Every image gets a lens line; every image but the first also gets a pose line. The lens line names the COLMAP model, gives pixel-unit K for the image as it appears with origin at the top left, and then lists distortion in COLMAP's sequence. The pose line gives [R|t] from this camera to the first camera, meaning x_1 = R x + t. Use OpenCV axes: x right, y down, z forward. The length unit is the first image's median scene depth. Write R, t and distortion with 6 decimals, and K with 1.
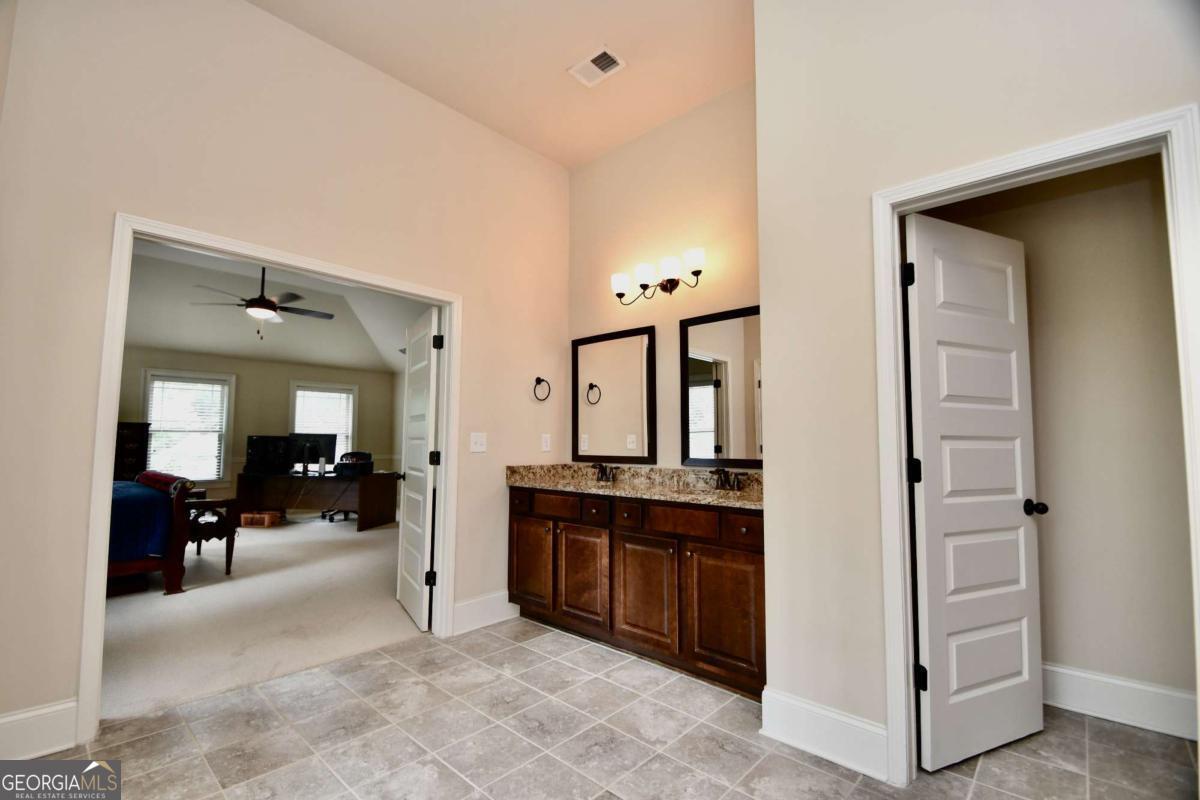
lens RADIAL K [[521.6, 0, 588.7], [0, 521.6, 401.7], [0, 0, 1]] dist [0.011289, -0.016570]
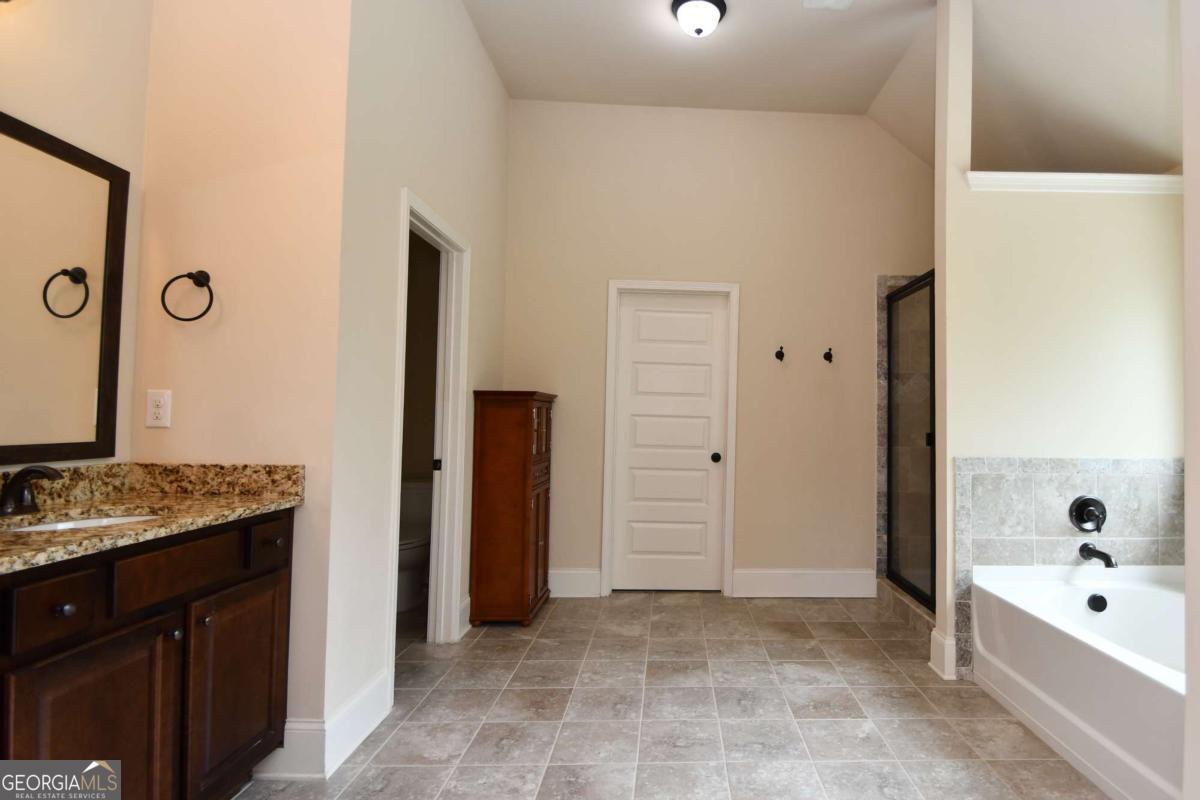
lens RADIAL K [[622.4, 0, 698.6], [0, 622.4, 400.6], [0, 0, 1]] dist [-0.000267, -0.012207]
pose [[-0.719731, 0.003831, 0.694243, -0.546920], [-0.072928, 0.994035, -0.081091, 0.071352], [-0.690412, -0.108993, -0.715158, 1.000150]]
